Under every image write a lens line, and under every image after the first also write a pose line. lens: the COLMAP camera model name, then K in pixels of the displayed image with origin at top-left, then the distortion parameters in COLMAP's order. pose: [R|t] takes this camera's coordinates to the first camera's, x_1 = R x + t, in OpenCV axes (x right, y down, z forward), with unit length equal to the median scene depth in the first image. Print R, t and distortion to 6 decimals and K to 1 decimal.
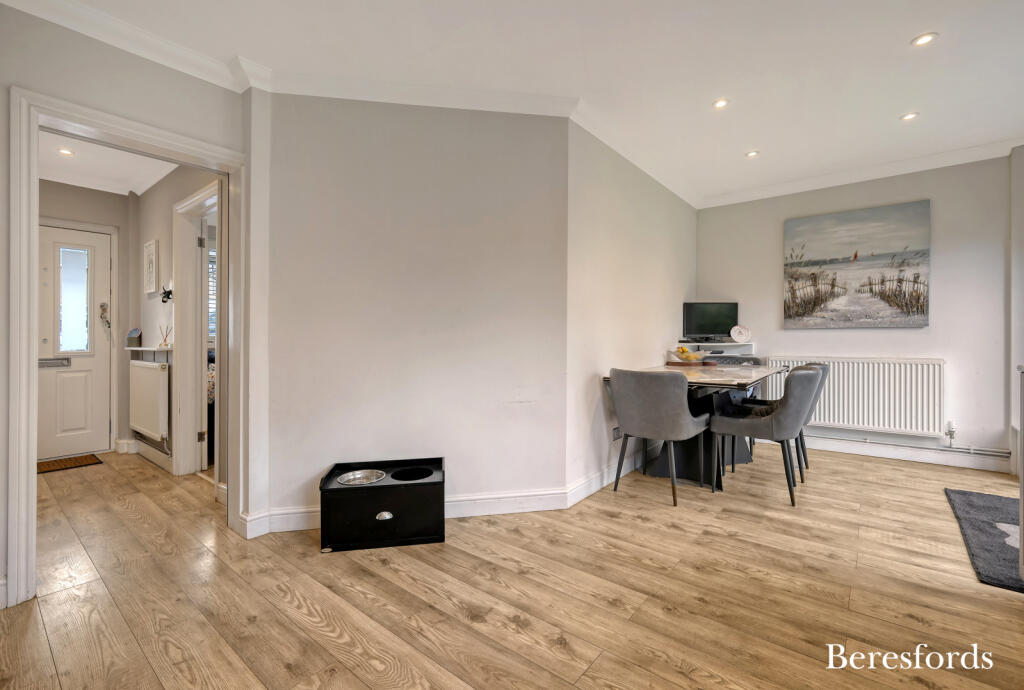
lens RADIAL K [[440.1, 0, 512.4], [0, 440.1, 337.7], [0, 0, 1]] dist [-0.001058, -0.000053]
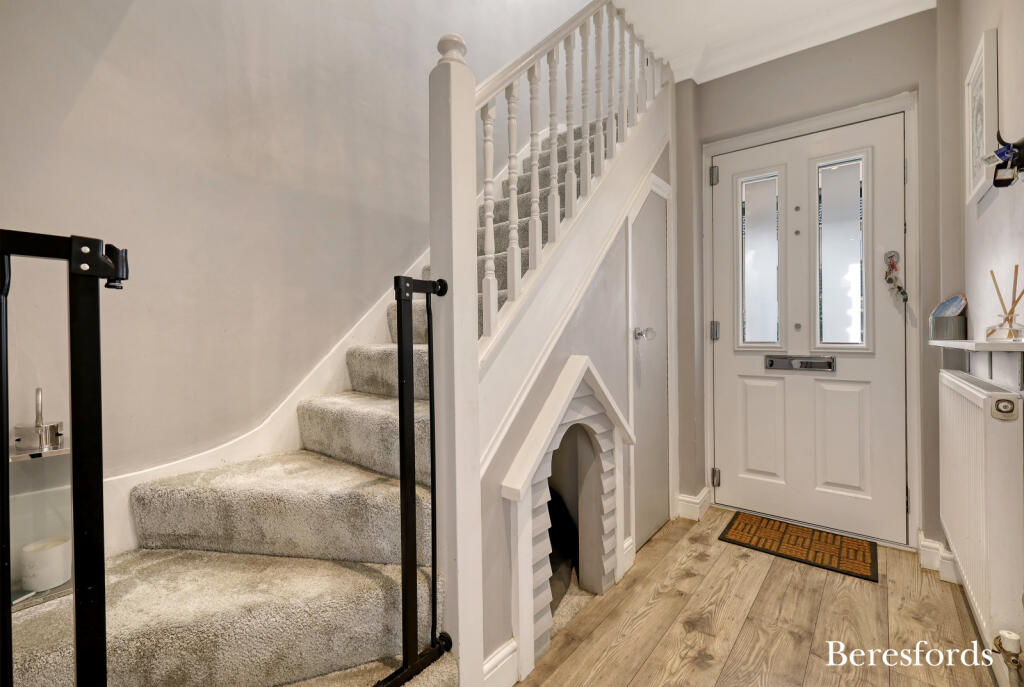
lens RADIAL K [[440.1, 0, 513.4], [0, 440.1, 333.9], [0, 0, 1]] dist [-0.001058, -0.000053]
pose [[-0.015903, -0.003659, -0.999867, -0.420986], [0.006772, 0.999970, -0.003767, 0.014484], [0.999851, -0.006831, -0.015878, 0.577561]]
